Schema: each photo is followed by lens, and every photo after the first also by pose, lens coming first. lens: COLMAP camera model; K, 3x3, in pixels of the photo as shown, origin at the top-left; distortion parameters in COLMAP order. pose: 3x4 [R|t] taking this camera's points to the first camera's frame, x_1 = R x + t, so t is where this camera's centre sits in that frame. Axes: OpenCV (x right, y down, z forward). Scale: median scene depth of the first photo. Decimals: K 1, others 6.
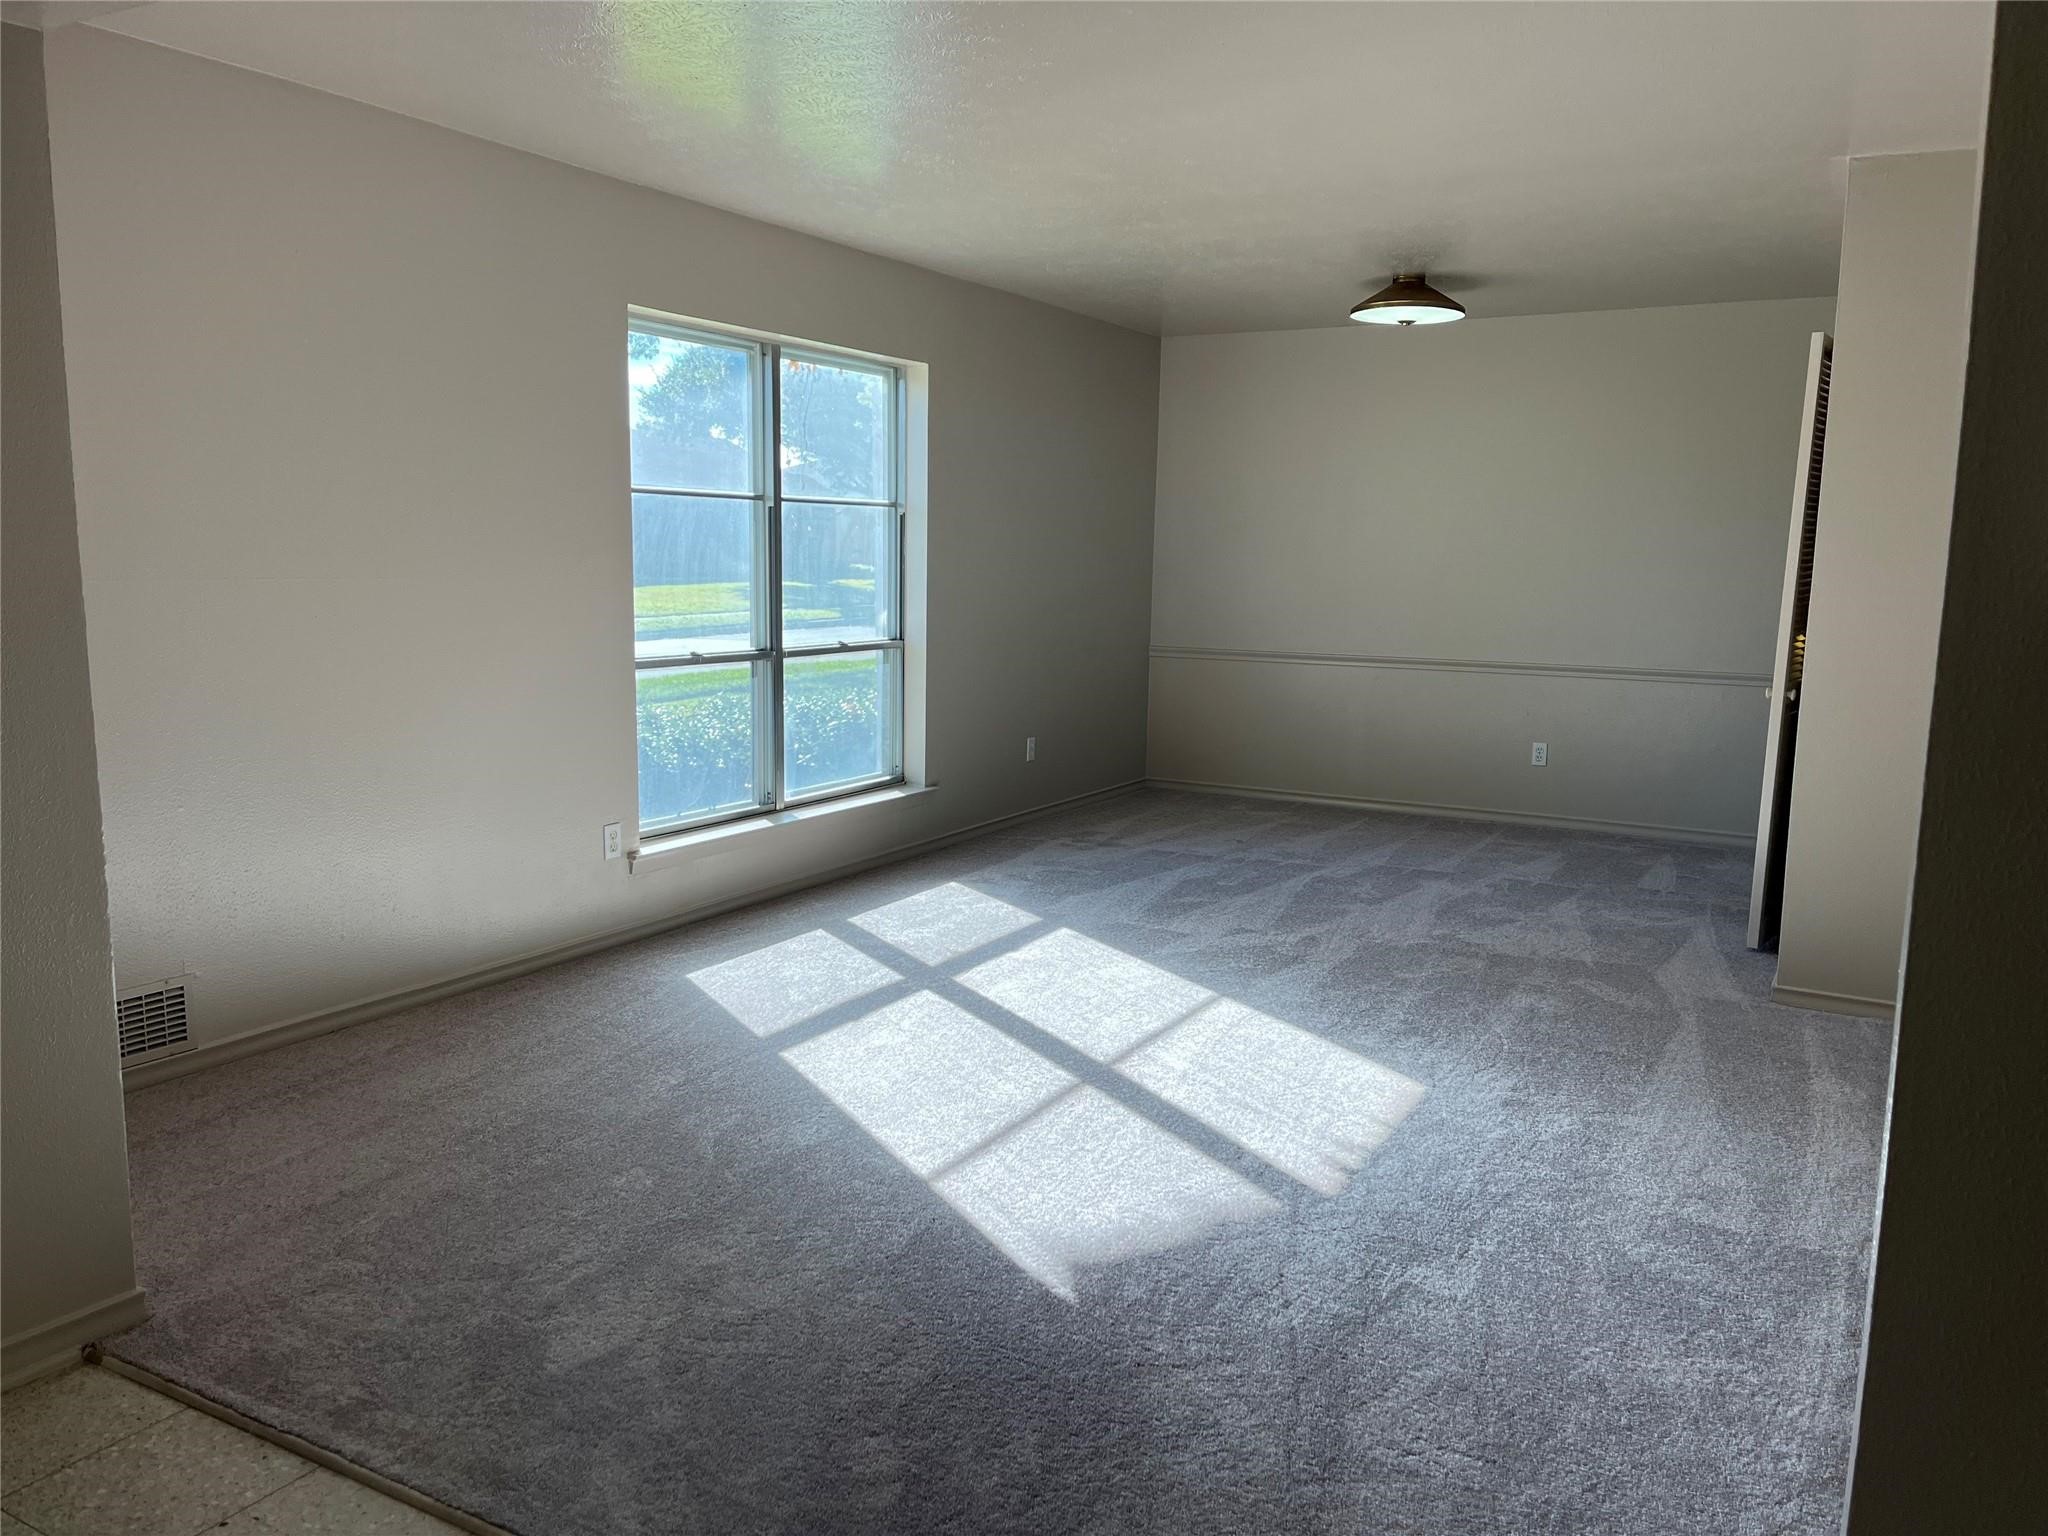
lens RADIAL K [[1566.2, 0, 1024.0], [0, 1566.2, 768.0], [0, 0, 1]] dist [-0.000169, -0.001394]
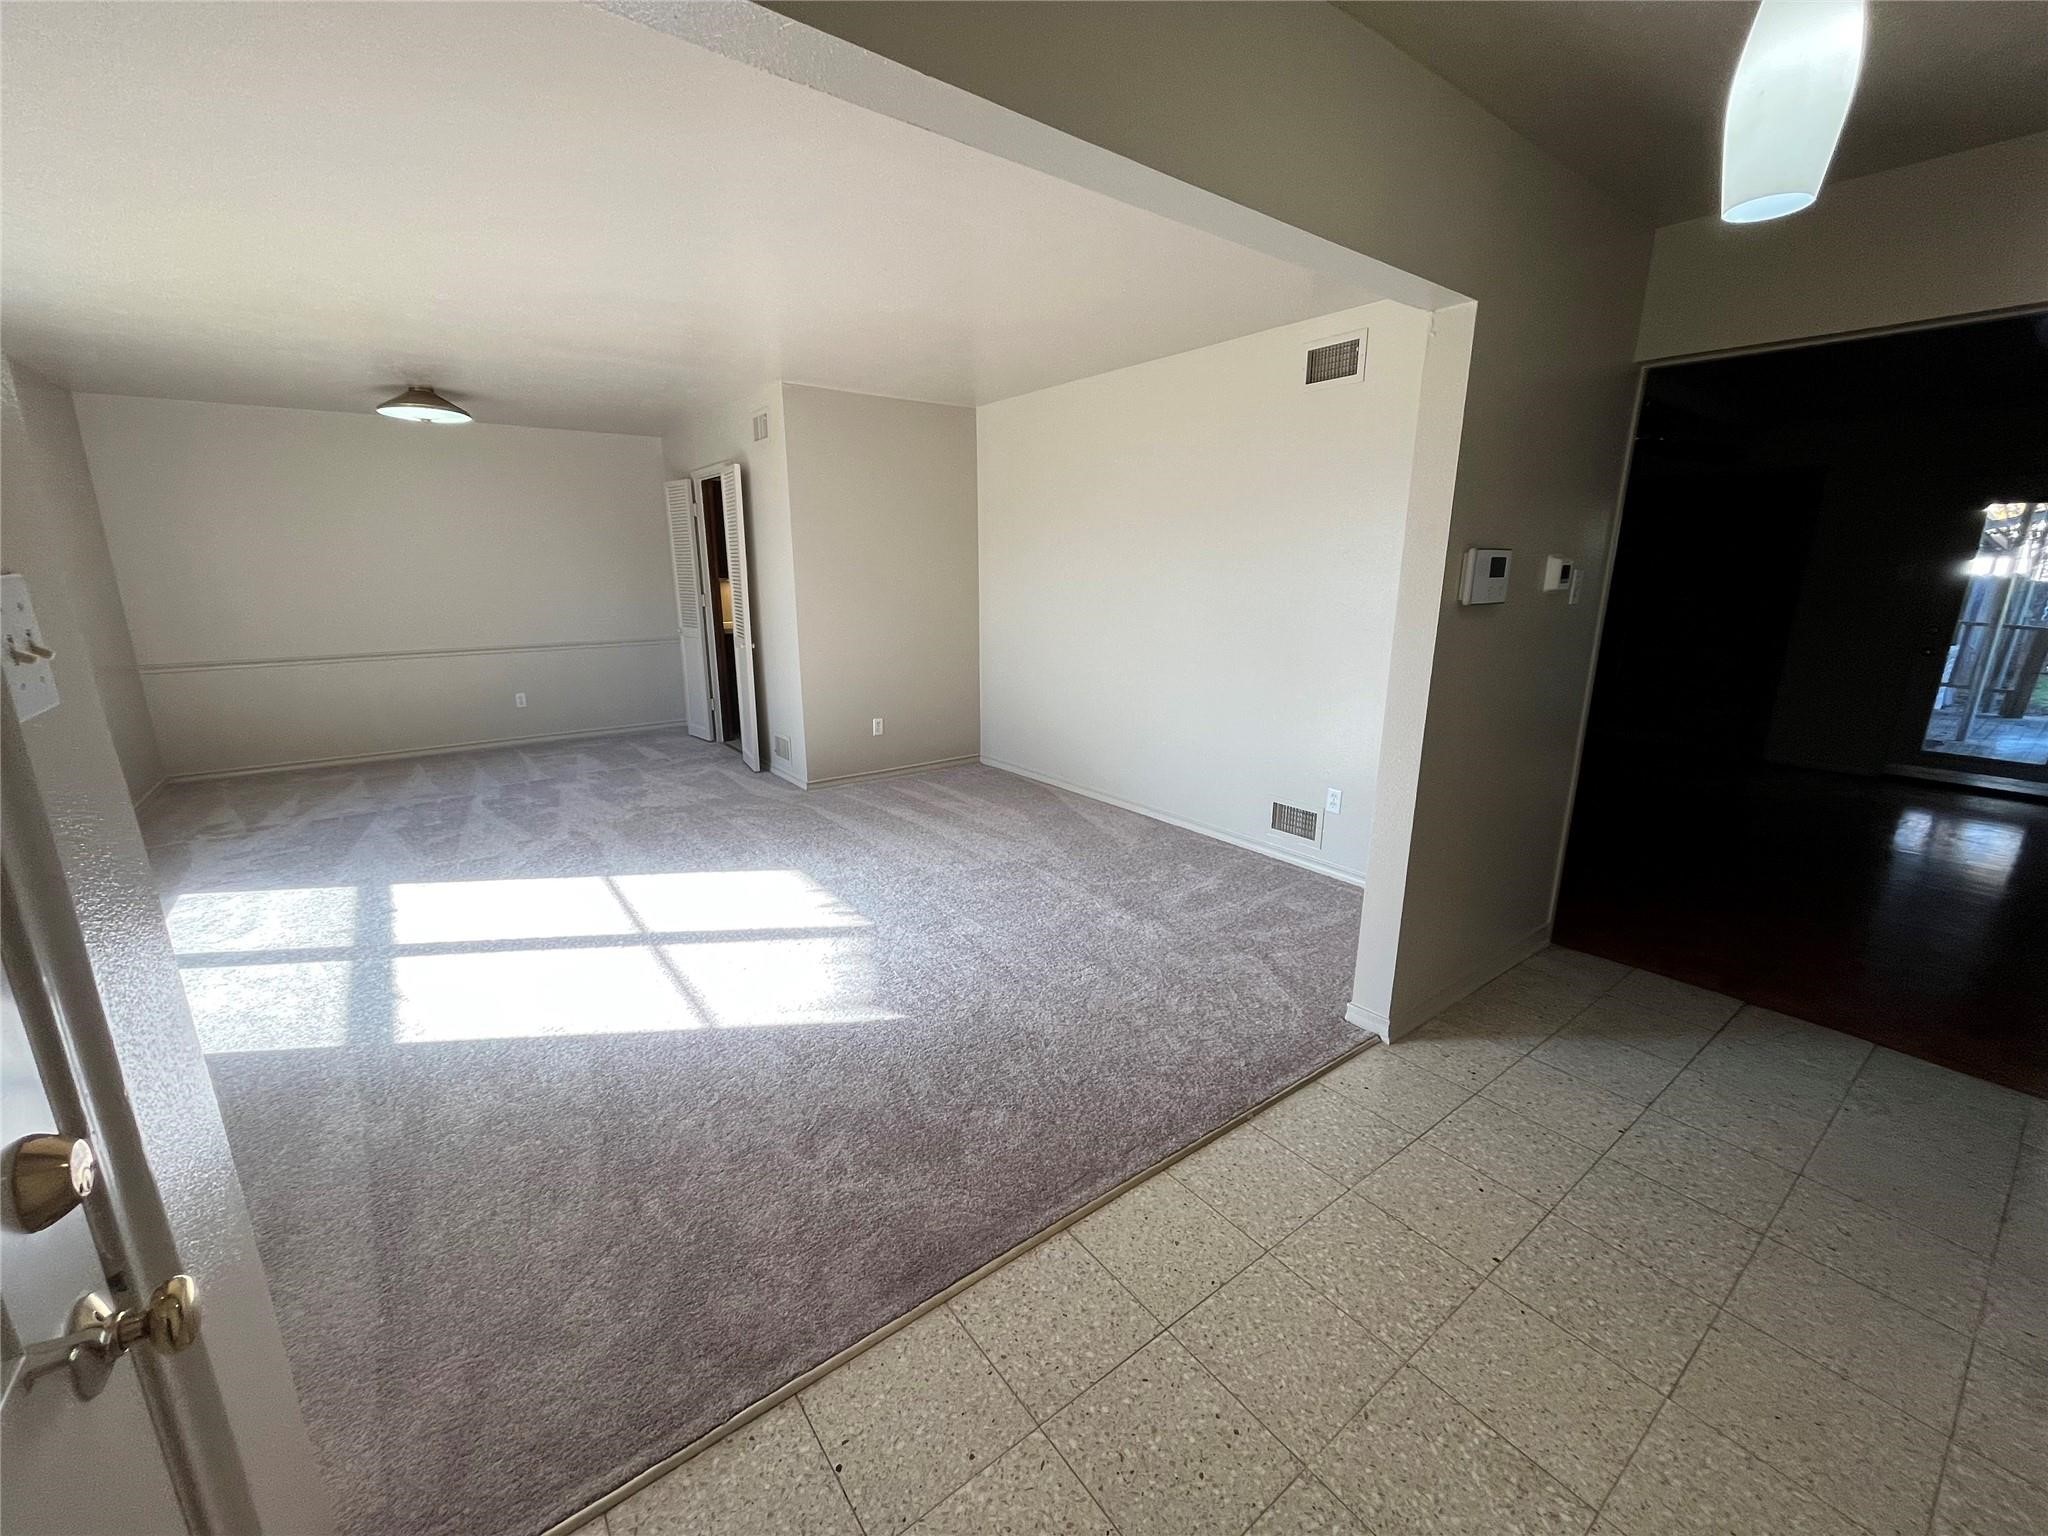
lens RADIAL K [[828.7, 0, 1024.0], [0, 828.7, 768.0], [0, 0, 1]] dist [-0.014281, -0.000030]
pose [[0.400270, -0.241617, 0.883971, -0.400821], [0.141588, 0.969338, 0.200838, -0.064511], [-0.905393, 0.044770, 0.422207, 0.265426]]
